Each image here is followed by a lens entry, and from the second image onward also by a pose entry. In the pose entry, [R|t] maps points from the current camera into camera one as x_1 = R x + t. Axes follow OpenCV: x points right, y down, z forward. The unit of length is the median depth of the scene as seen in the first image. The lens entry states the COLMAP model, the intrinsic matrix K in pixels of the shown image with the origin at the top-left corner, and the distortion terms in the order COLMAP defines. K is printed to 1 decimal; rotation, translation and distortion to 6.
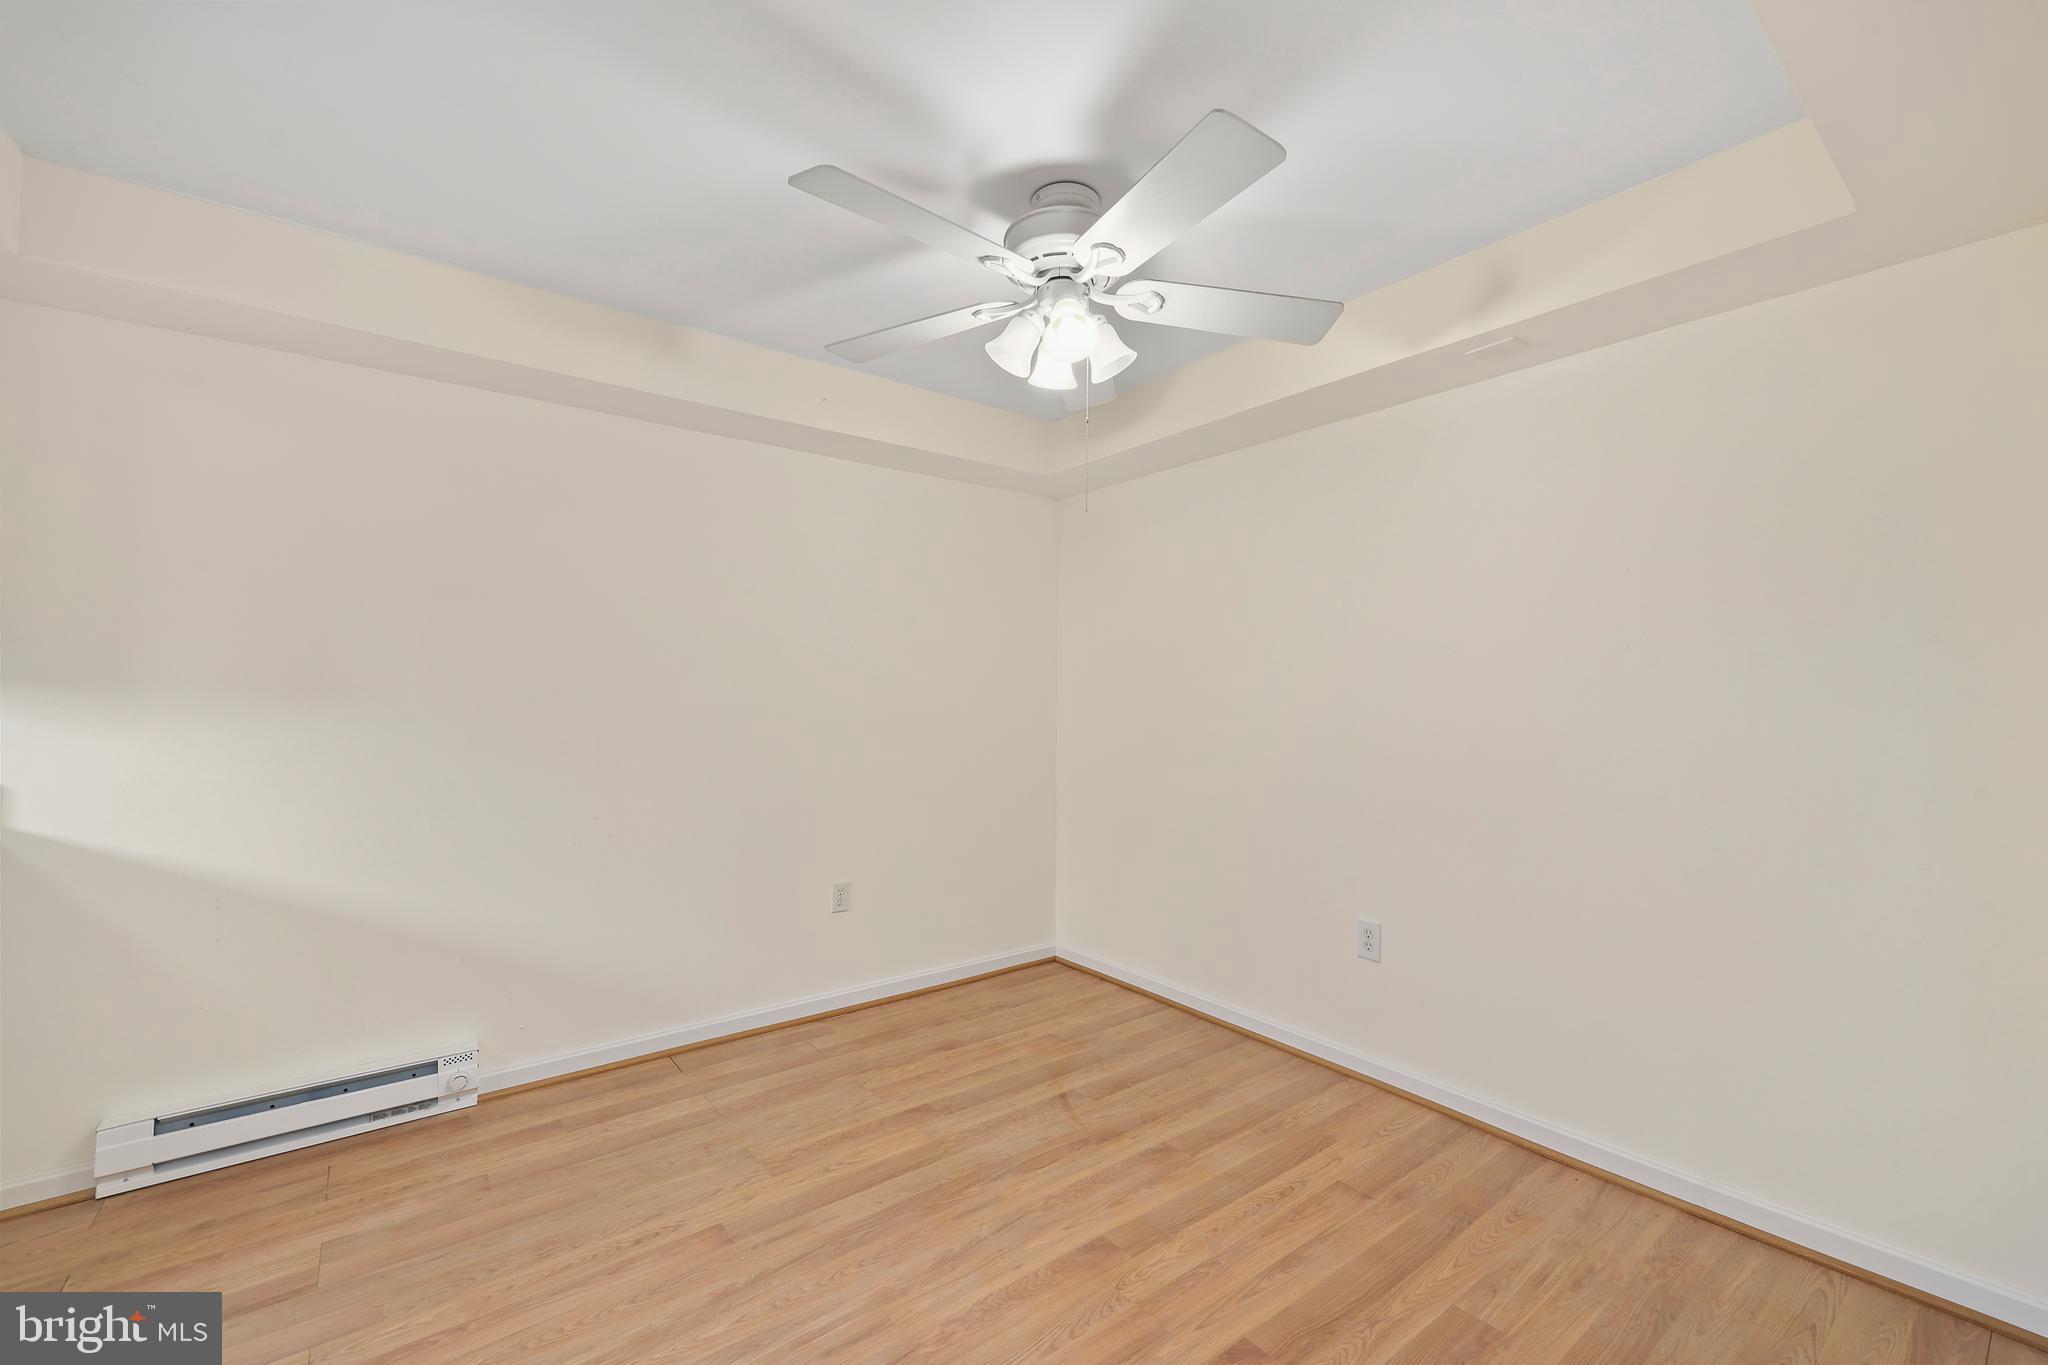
lens RADIAL K [[849.1, 0, 1039.0], [0, 849.1, 685.6], [0, 0, 1]] dist [-0.001181, 0.001203]
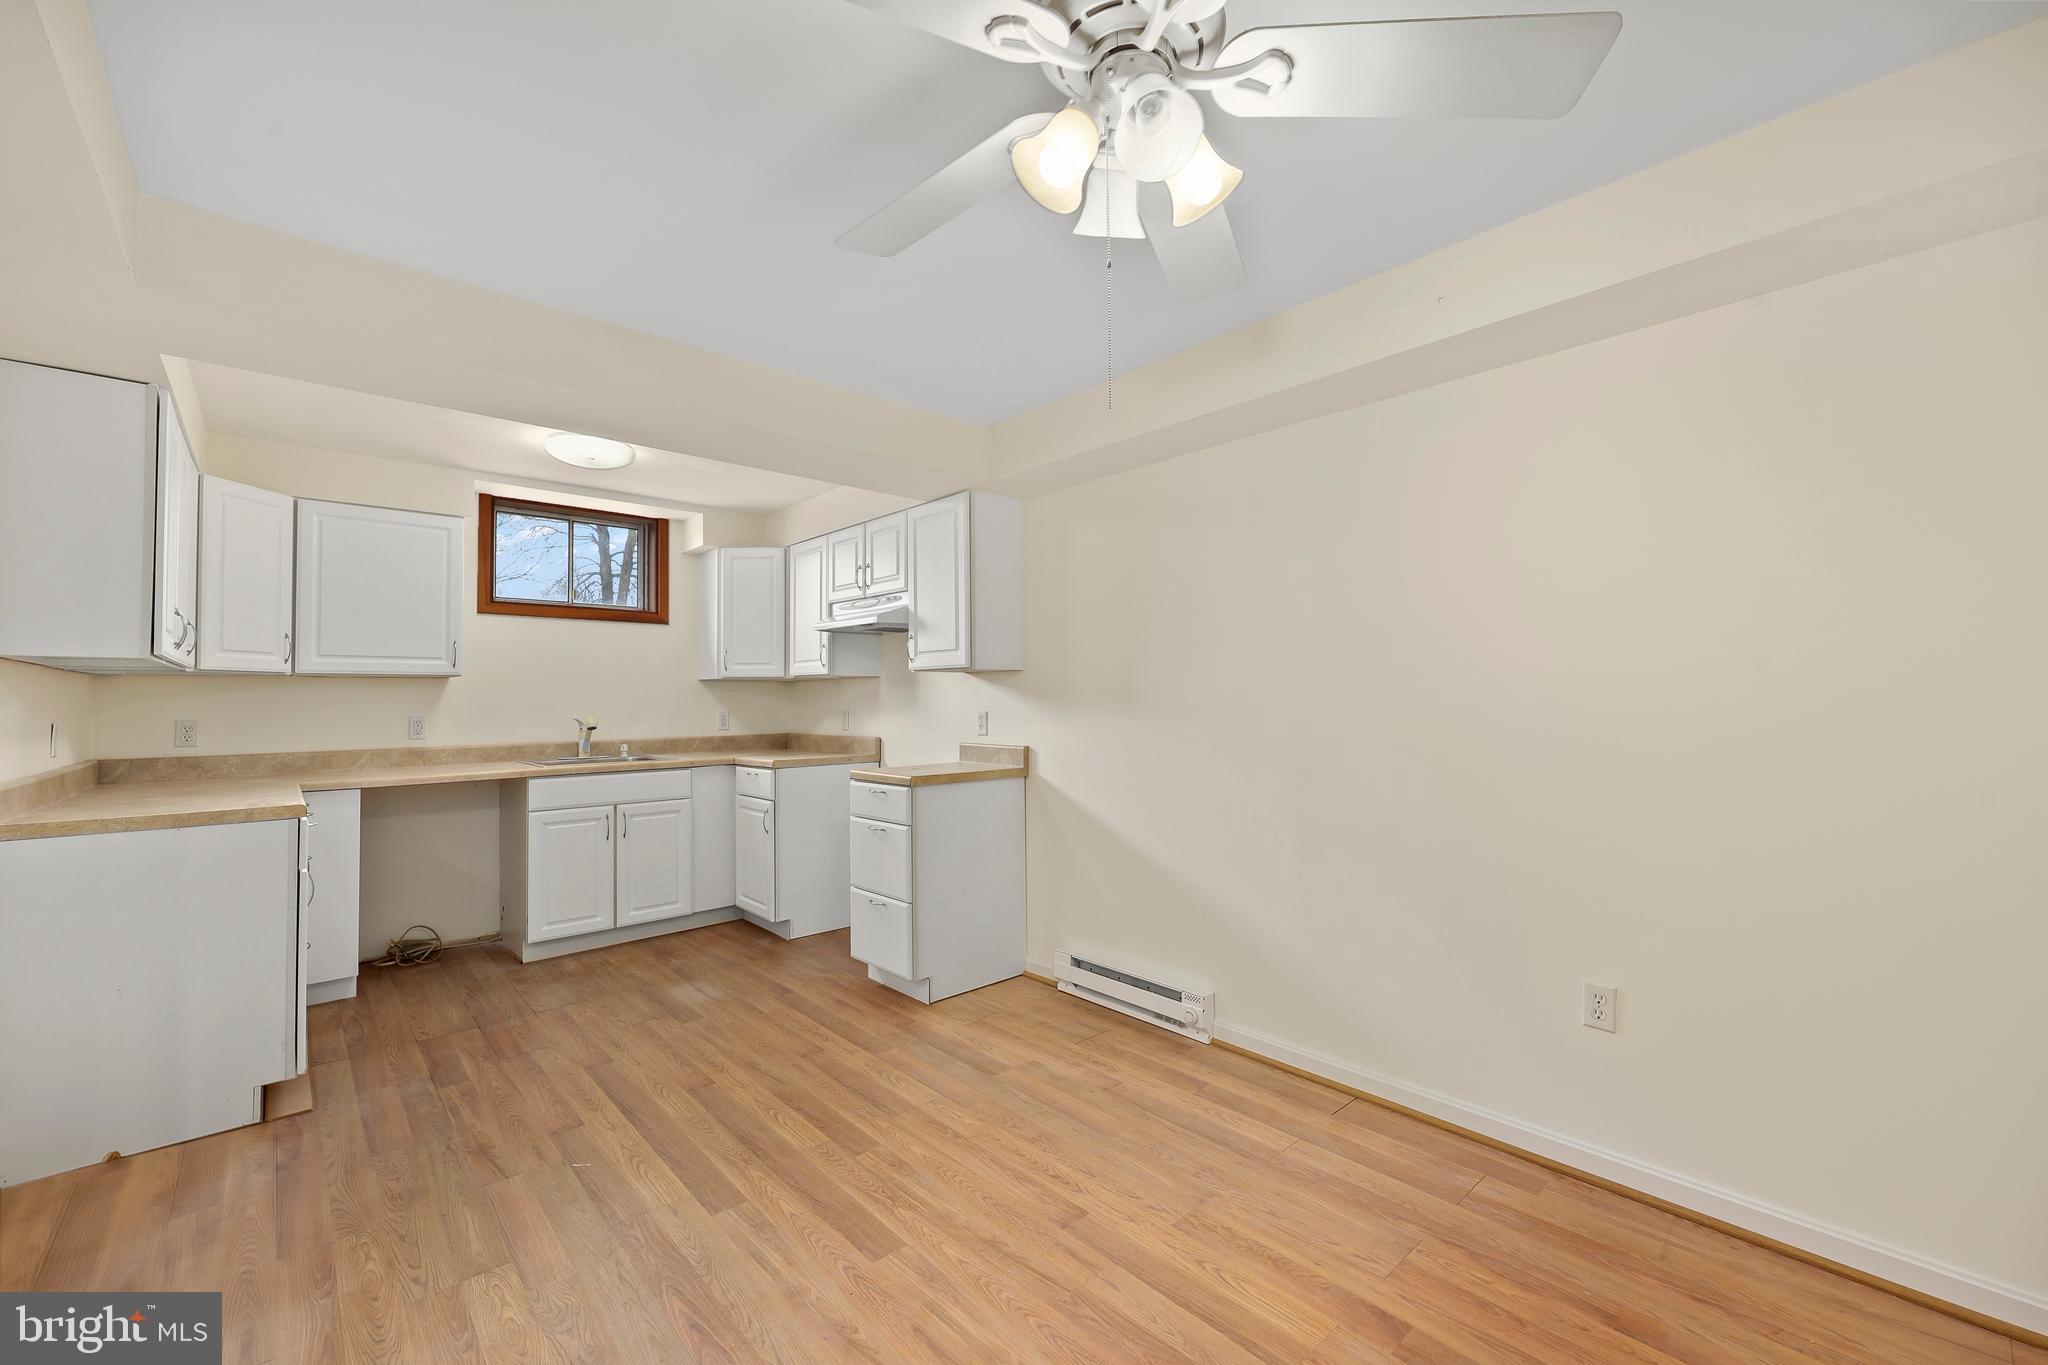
lens RADIAL K [[849.1, 0, 1038.7], [0, 849.1, 690.4], [0, 0, 1]] dist [-0.001181, 0.001203]
pose [[0.054335, -0.016004, -0.998395, 0.570546], [0.019252, 0.999702, -0.014978, 0.010692], [0.998337, -0.018407, 0.054627, 0.770659]]
